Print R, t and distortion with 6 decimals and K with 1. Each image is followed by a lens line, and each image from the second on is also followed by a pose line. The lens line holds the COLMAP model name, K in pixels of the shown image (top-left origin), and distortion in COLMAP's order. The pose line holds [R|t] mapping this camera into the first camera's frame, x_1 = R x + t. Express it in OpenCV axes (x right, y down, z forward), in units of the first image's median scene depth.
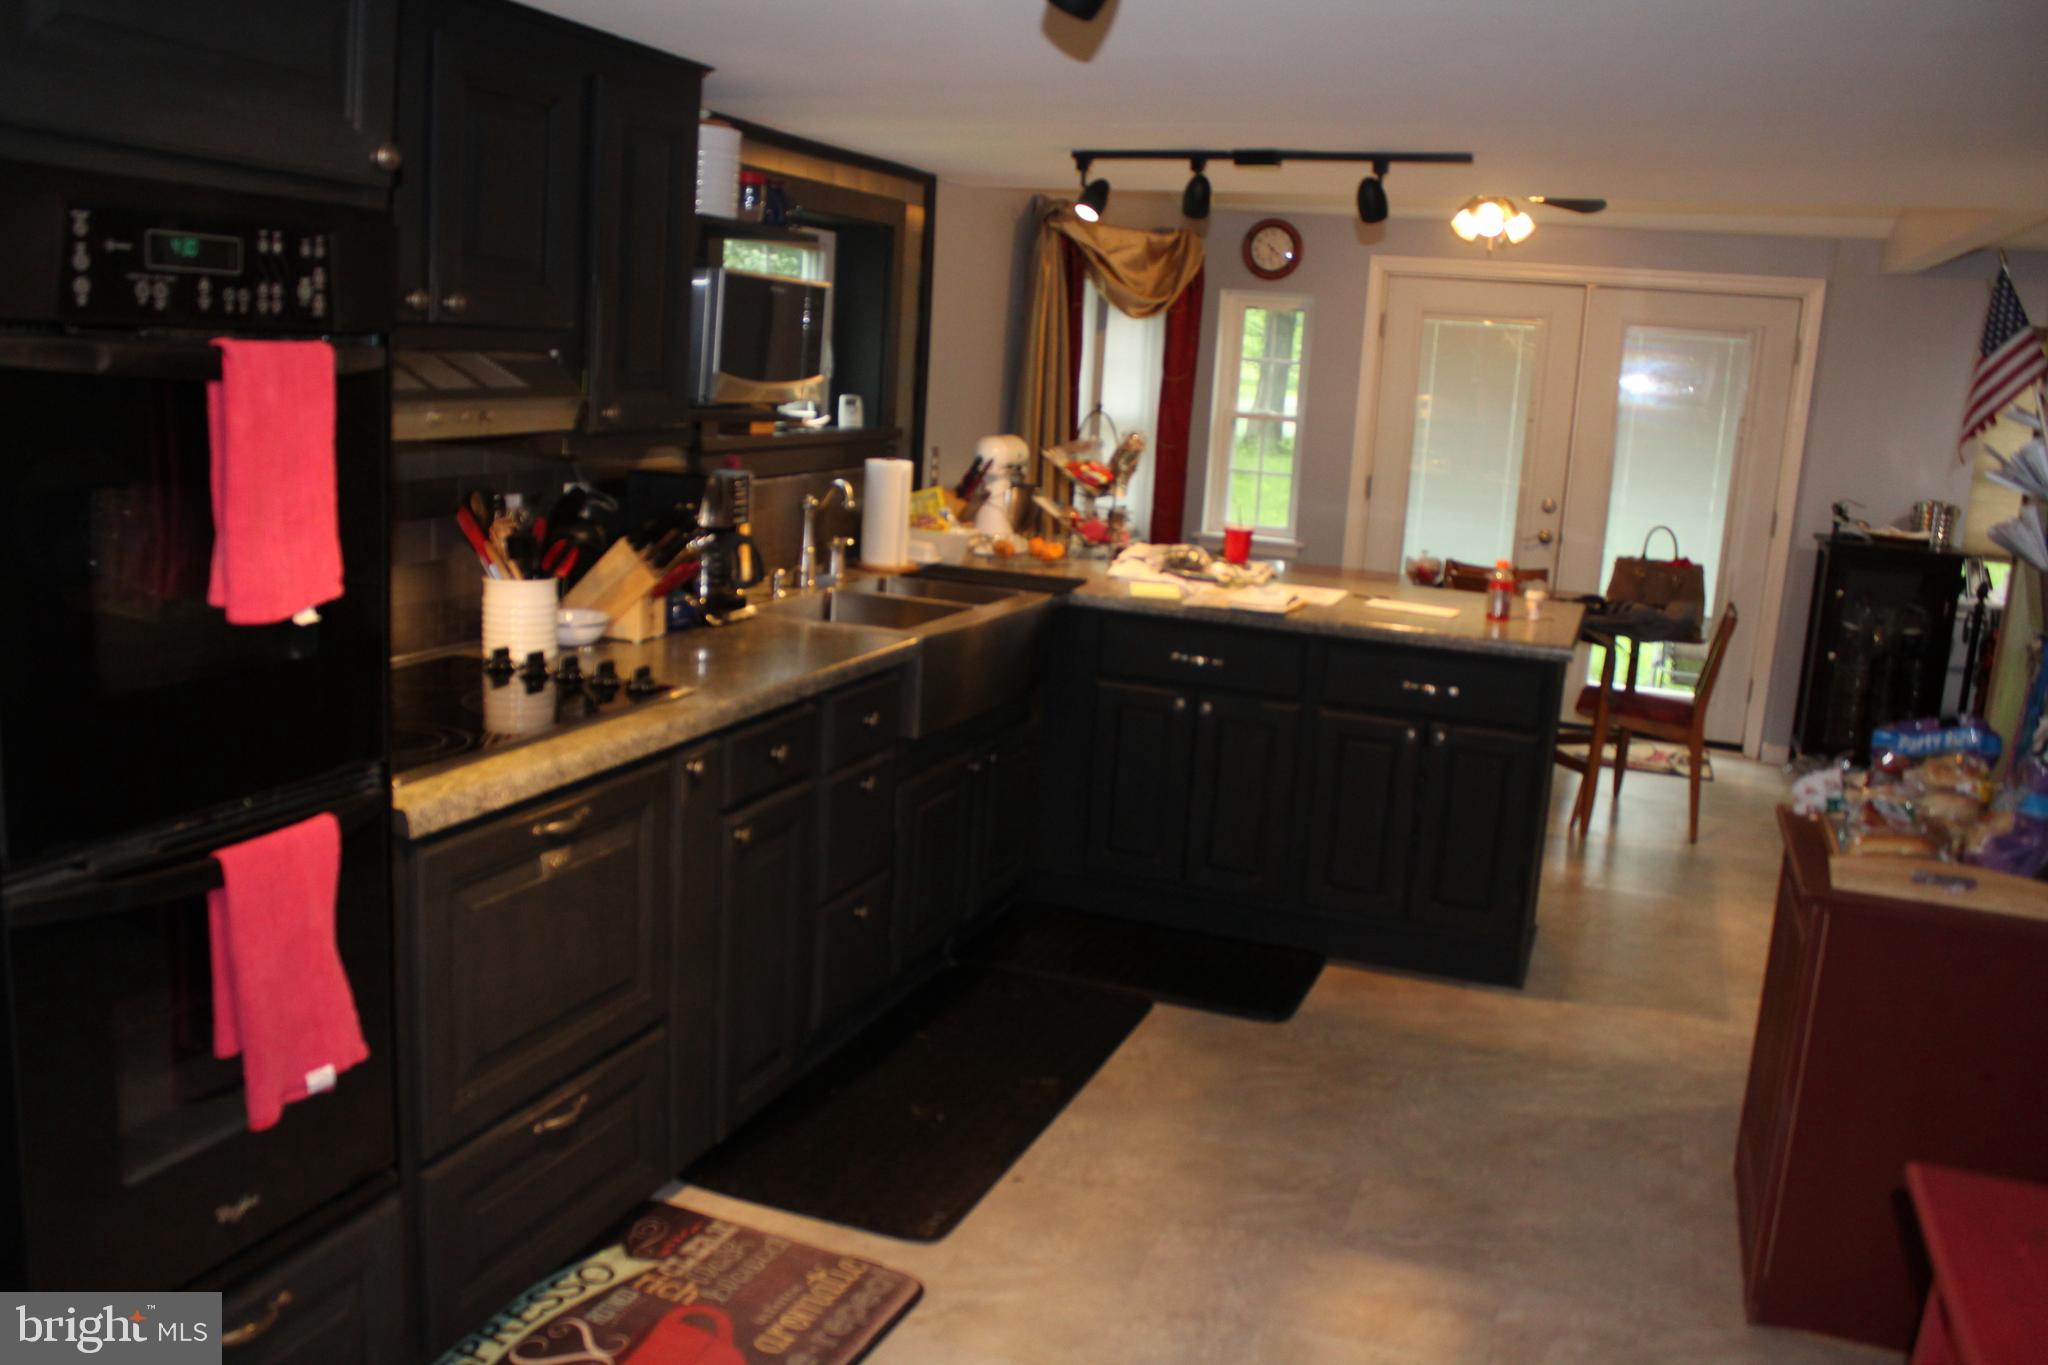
lens RADIAL K [[1709.0, 0, 1013.8], [0, 1709.0, 682.1], [0, 0, 1]] dist [-0.176851, 0.161335]
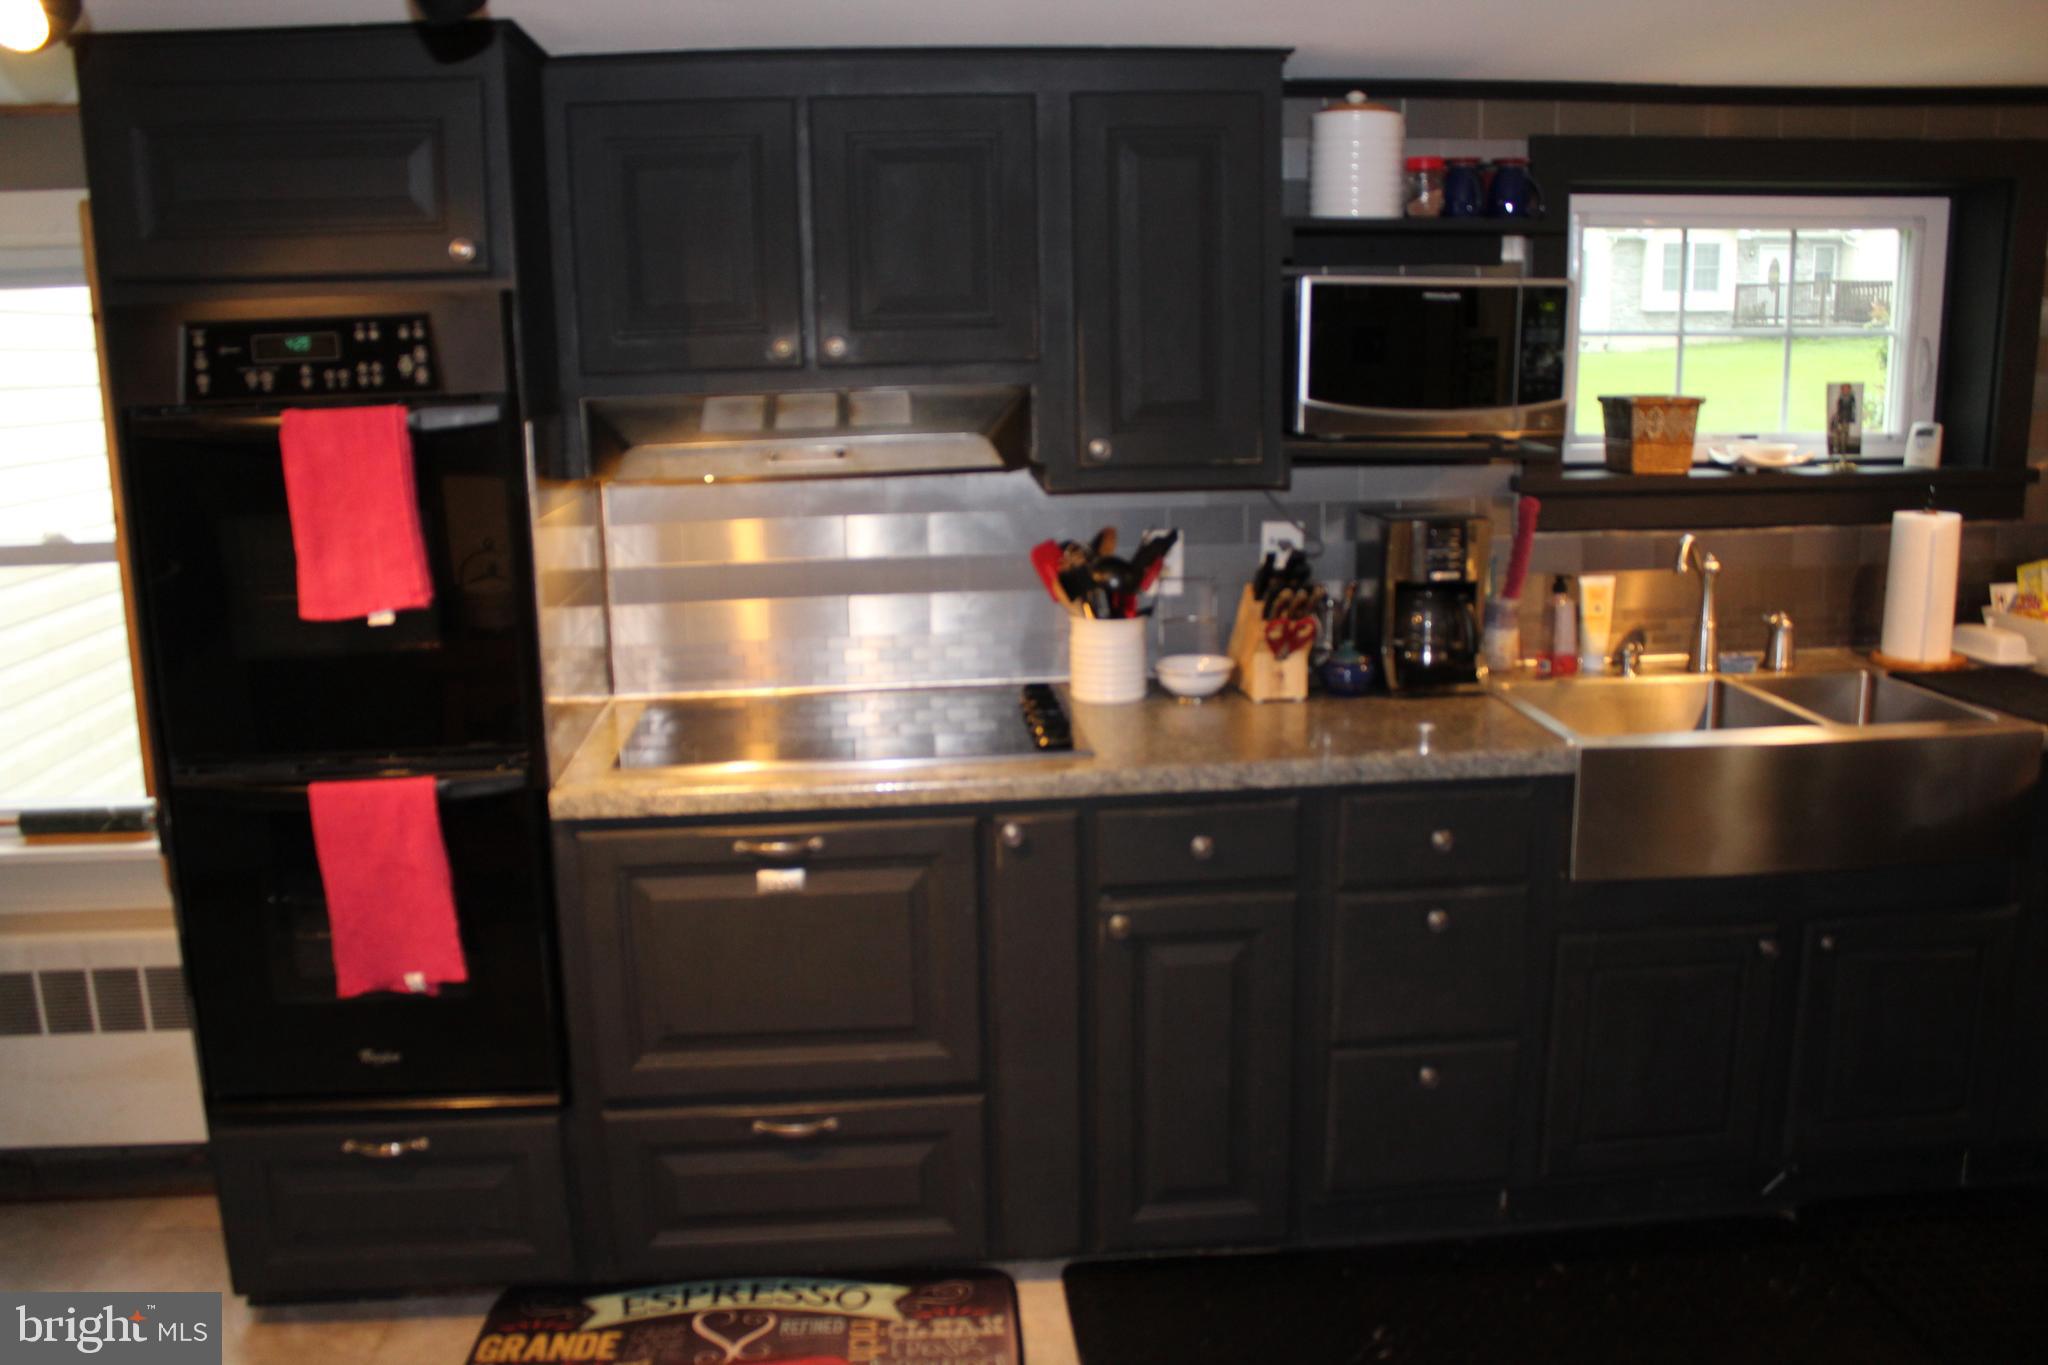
lens RADIAL K [[1709.0, 0, 1013.8], [0, 1709.0, 682.1], [0, 0, 1]] dist [-0.176851, 0.161335]
pose [[0.429933, 0.110924, -0.896021, 0.718027], [-0.124937, 0.990186, 0.062633, -0.100353], [0.894175, 0.085018, 0.439572, 0.656949]]
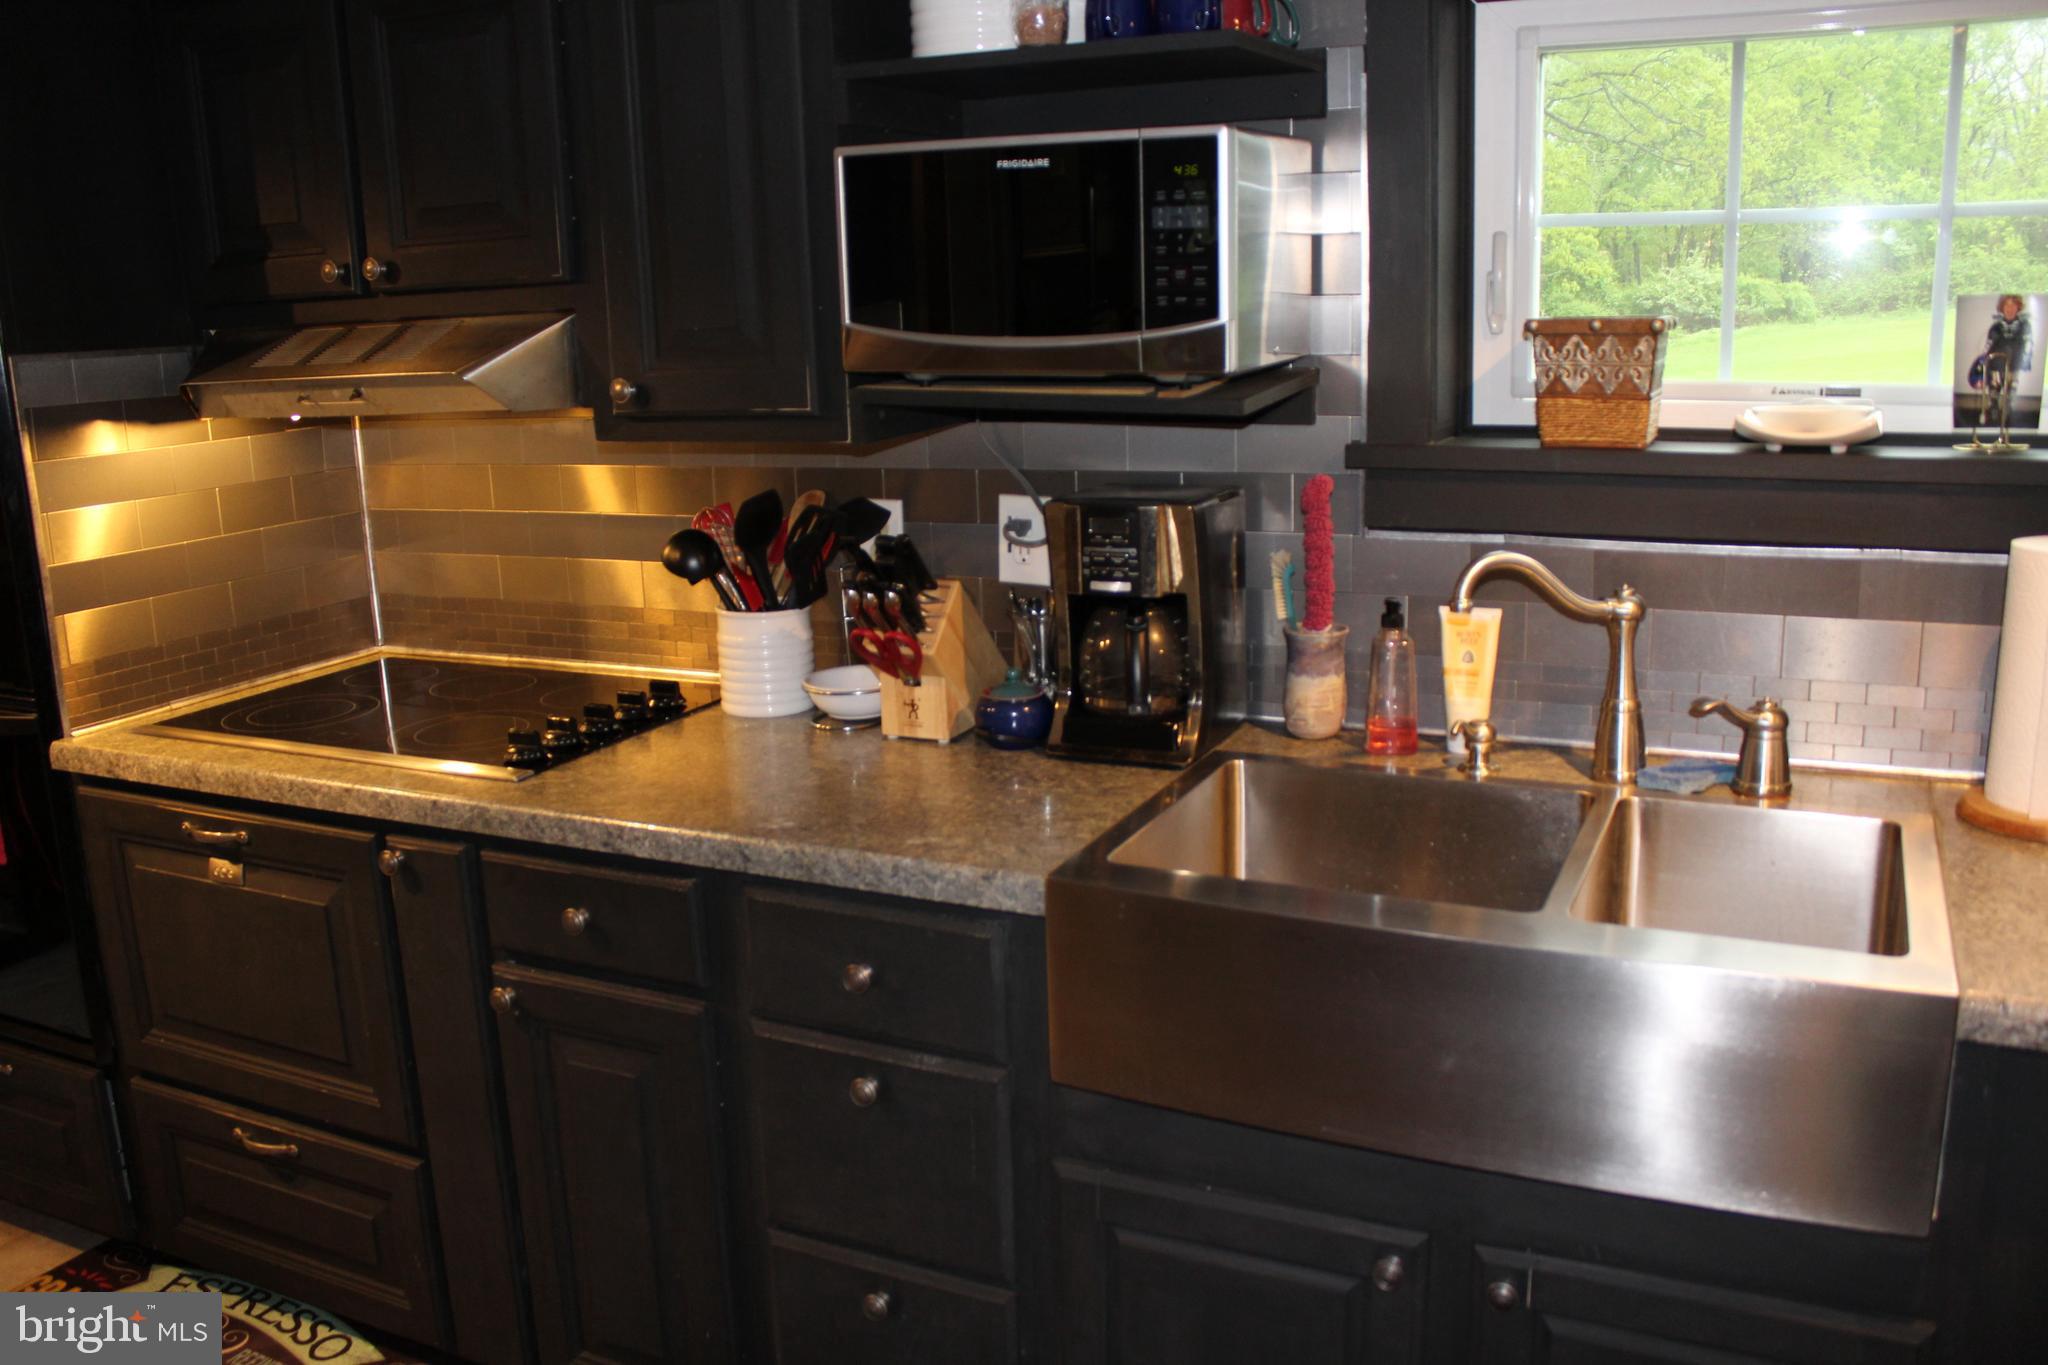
lens RADIAL K [[1709.0, 0, 1013.8], [0, 1709.0, 682.1], [0, 0, 1]] dist [-0.176851, 0.161335]
pose [[-0.090507, 0.162596, -0.982533, 0.574229], [-0.163621, 0.970748, 0.175718, -0.229545], [0.982363, 0.176666, -0.061255, 1.466974]]
